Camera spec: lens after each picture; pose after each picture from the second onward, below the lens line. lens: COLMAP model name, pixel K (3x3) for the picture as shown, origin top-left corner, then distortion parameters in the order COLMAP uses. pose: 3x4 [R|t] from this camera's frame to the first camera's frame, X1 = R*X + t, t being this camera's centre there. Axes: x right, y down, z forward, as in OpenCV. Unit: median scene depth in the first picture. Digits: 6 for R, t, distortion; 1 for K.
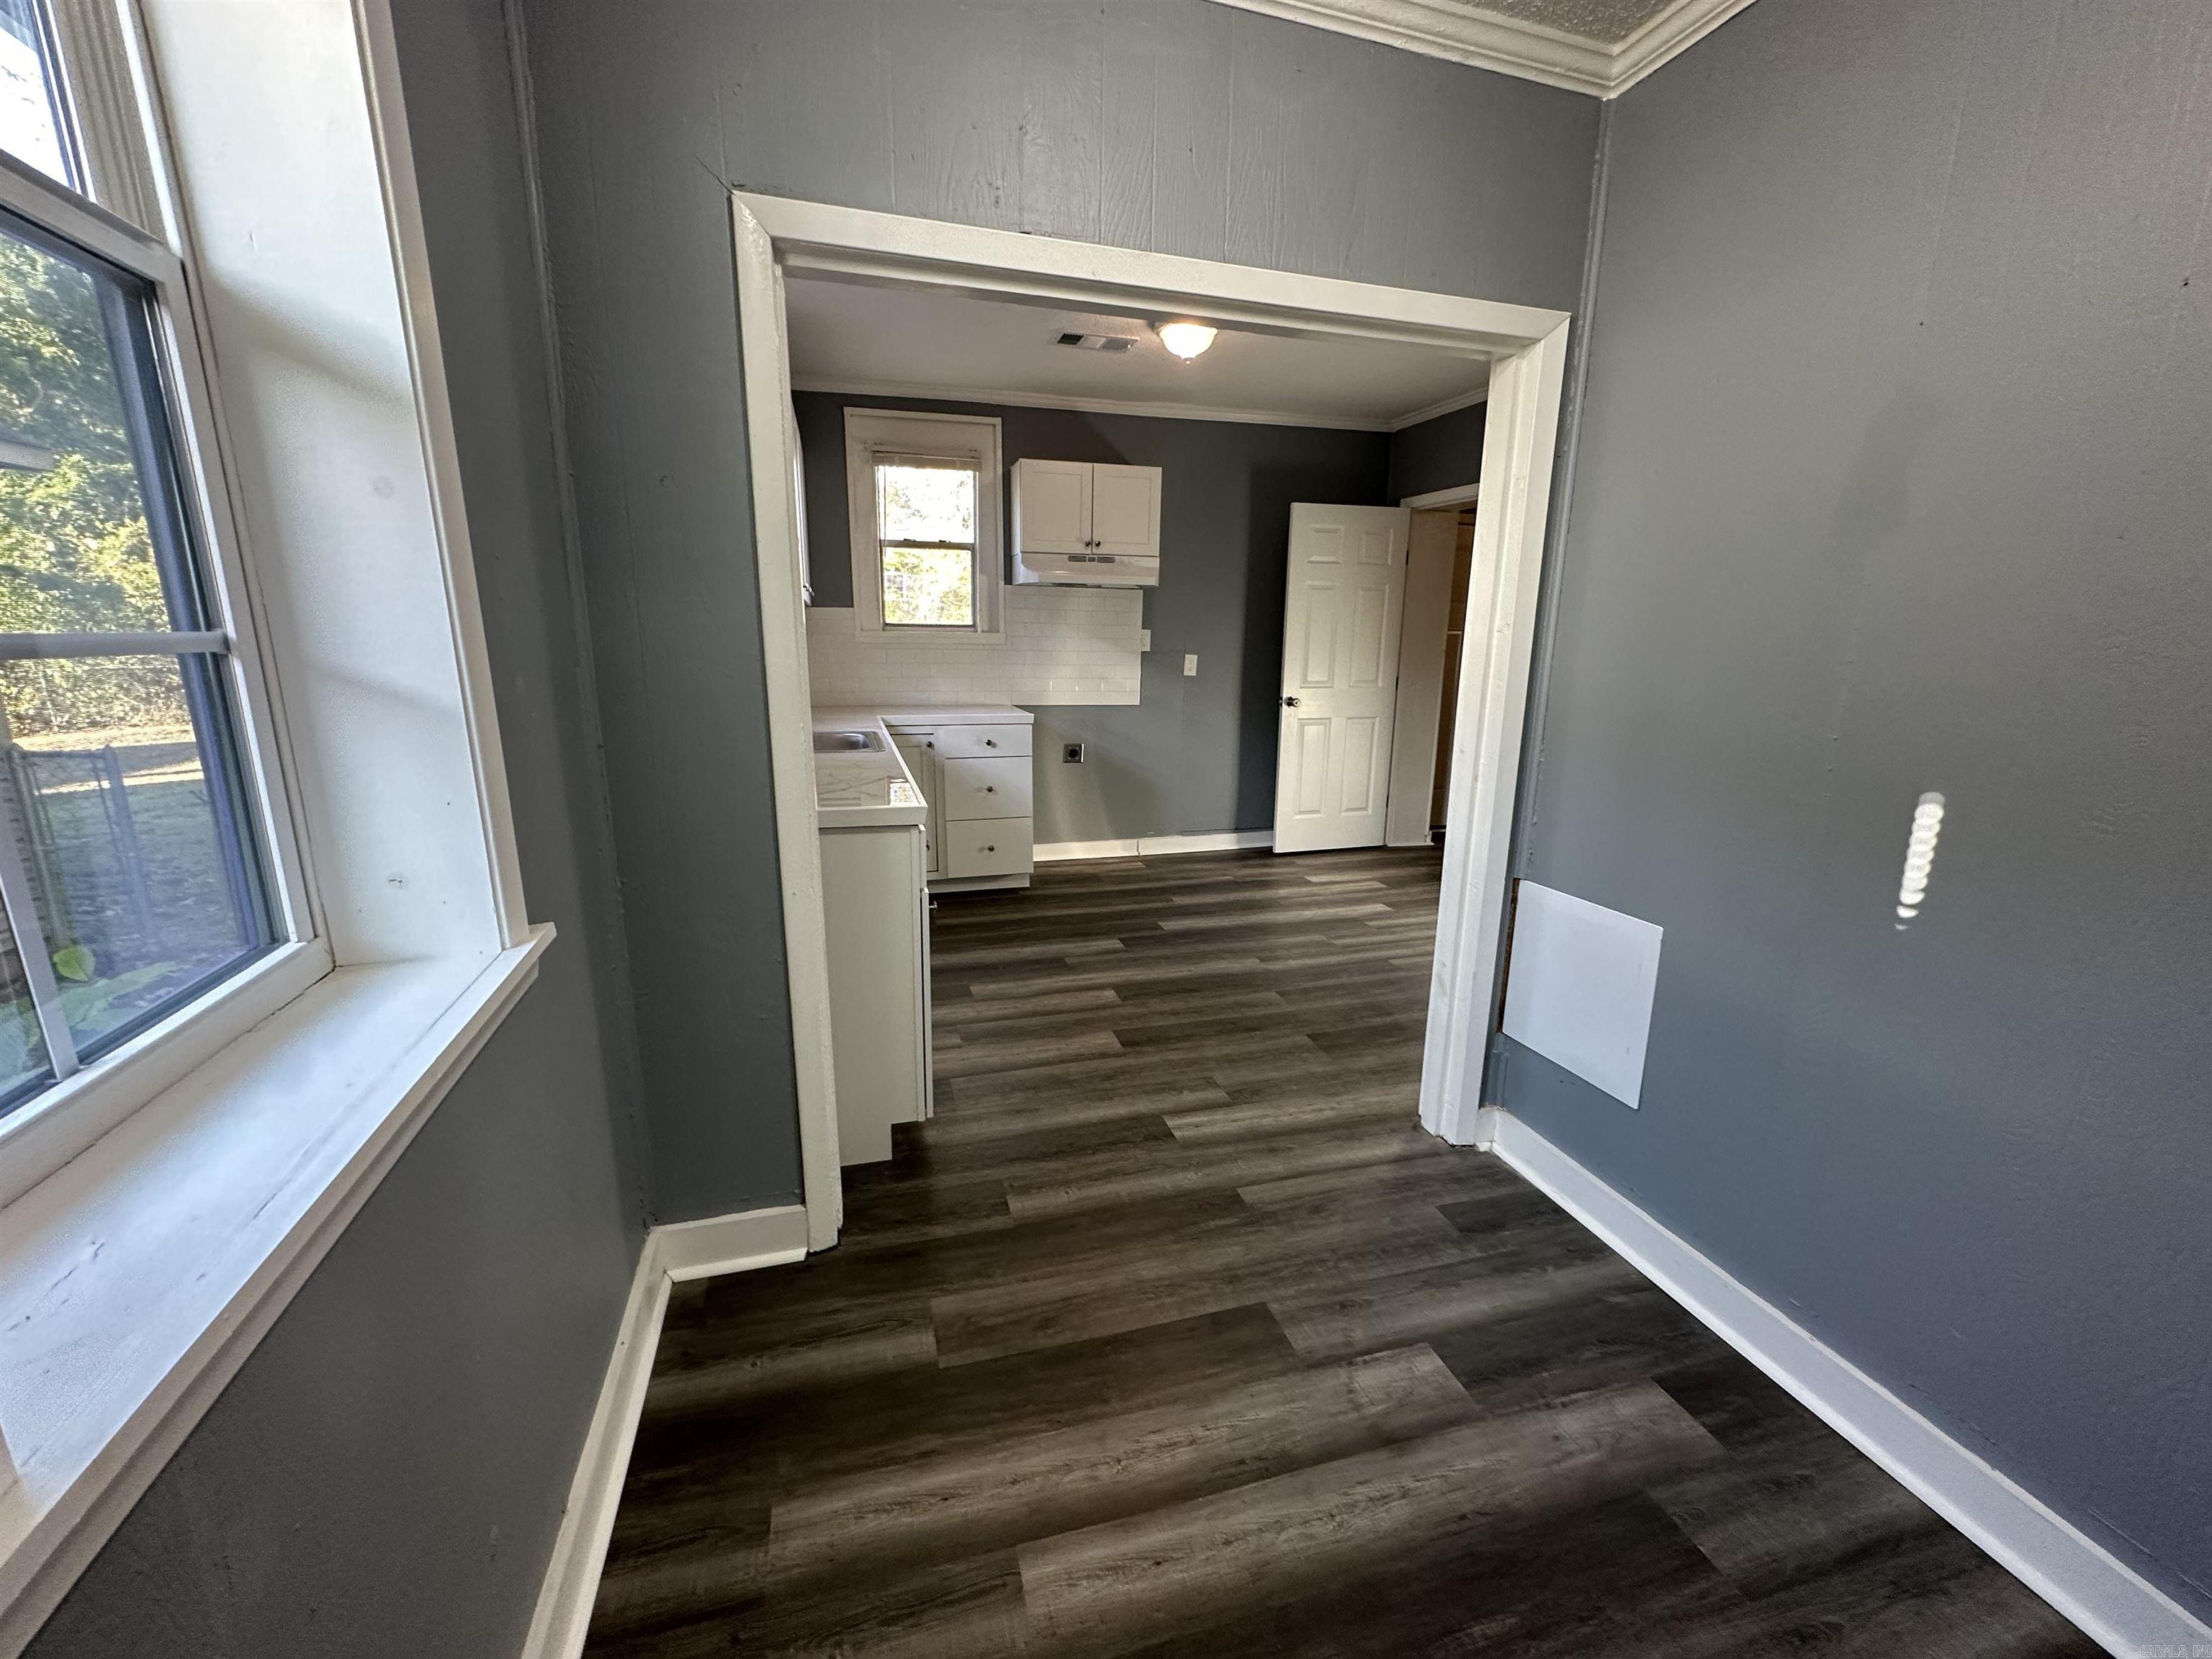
lens RADIAL K [[880.6, 0, 1104.3], [0, 880.6, 827.6], [0, 0, 1]] dist [-0.002857, 0.000219]
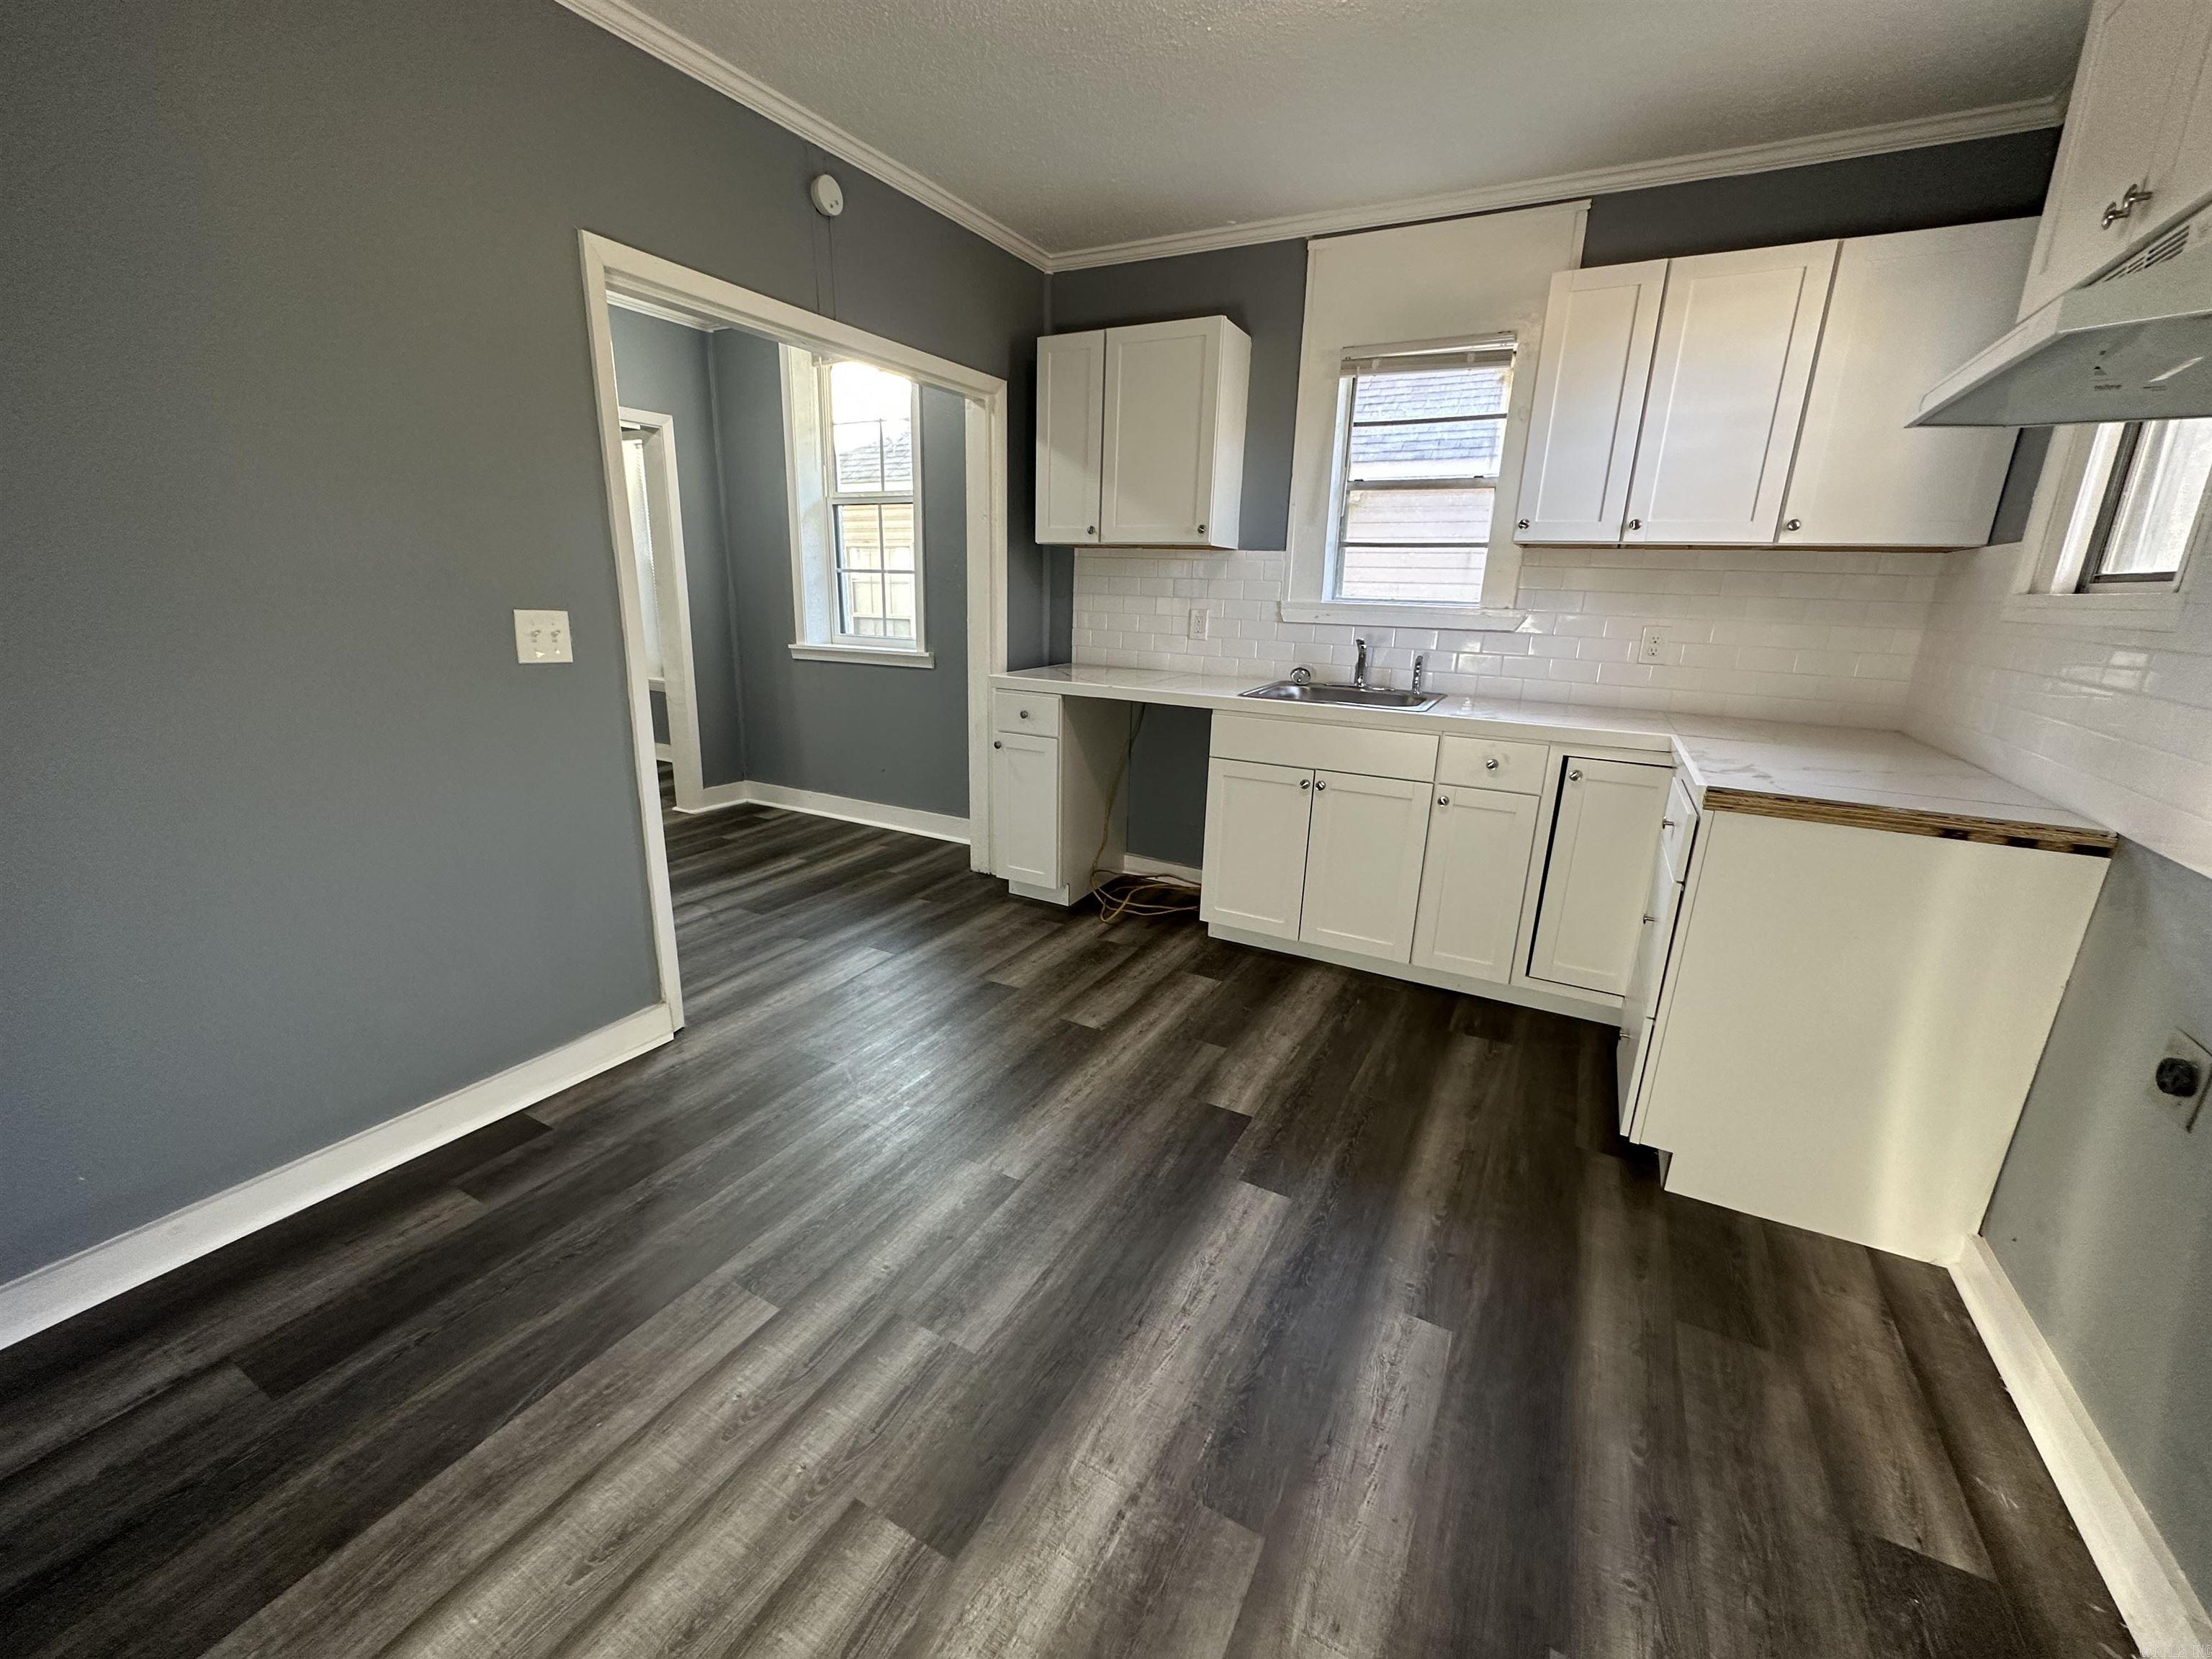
lens RADIAL K [[880.6, 0, 1104.3], [0, 880.6, 827.6], [0, 0, 1]] dist [-0.002857, 0.000219]
pose [[-0.702611, 0.159099, -0.693560, 0.375133], [-0.191030, 0.896730, 0.399228, -0.210041], [0.685452, 0.412993, -0.599660, 1.012747]]
